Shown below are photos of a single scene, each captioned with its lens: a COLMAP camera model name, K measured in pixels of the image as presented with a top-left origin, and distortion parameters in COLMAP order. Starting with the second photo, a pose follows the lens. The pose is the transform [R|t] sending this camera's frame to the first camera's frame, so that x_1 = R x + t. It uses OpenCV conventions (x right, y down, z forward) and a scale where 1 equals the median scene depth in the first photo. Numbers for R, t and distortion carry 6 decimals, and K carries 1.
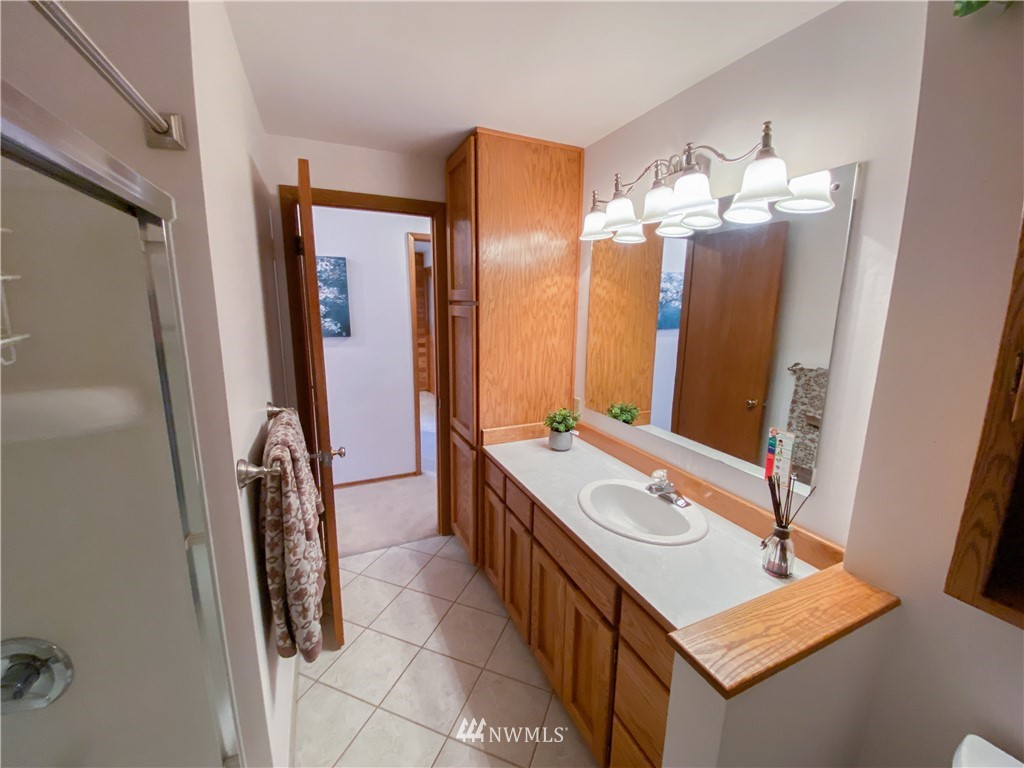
lens RADIAL K [[422.7, 0, 512.0], [0, 422.7, 384.0], [0, 0, 1]] dist [-0.000808, -0.000121]
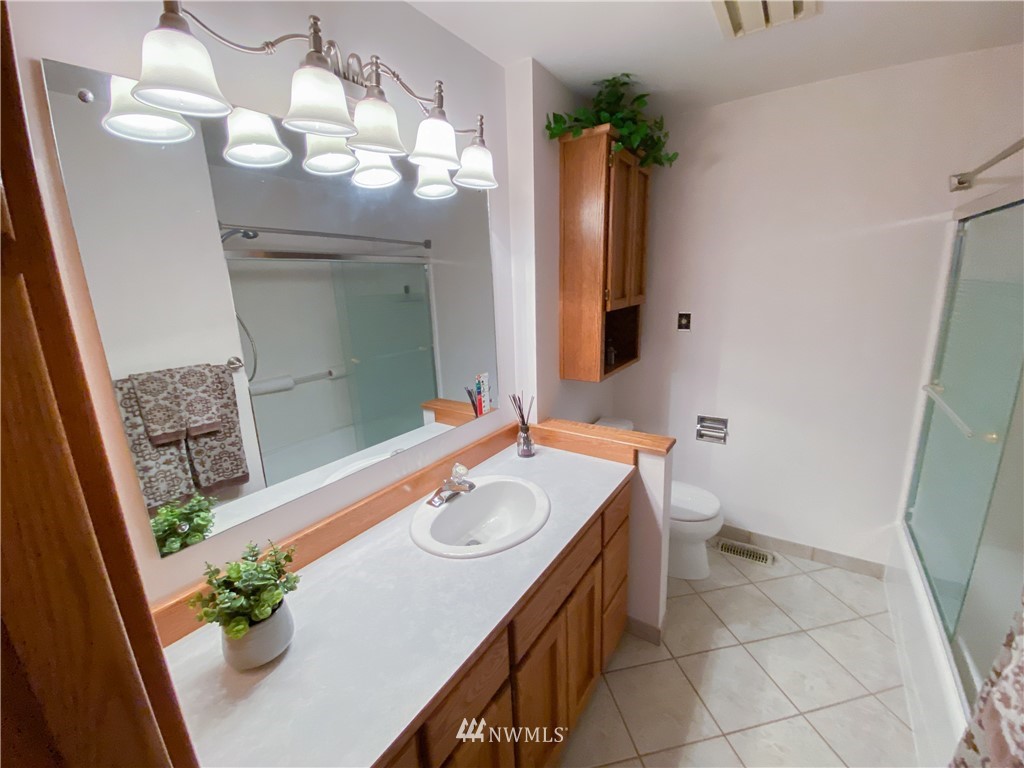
lens RADIAL K [[413.1, 0, 513.0], [0, 413.1, 420.4], [0, 0, 1]] dist [-0.000360, -0.000057]
pose [[-0.520454, -0.274737, 0.808484, -0.447153], [0.195049, 0.883542, 0.425804, -0.267733], [-0.831315, 0.379305, -0.406256, 1.420455]]
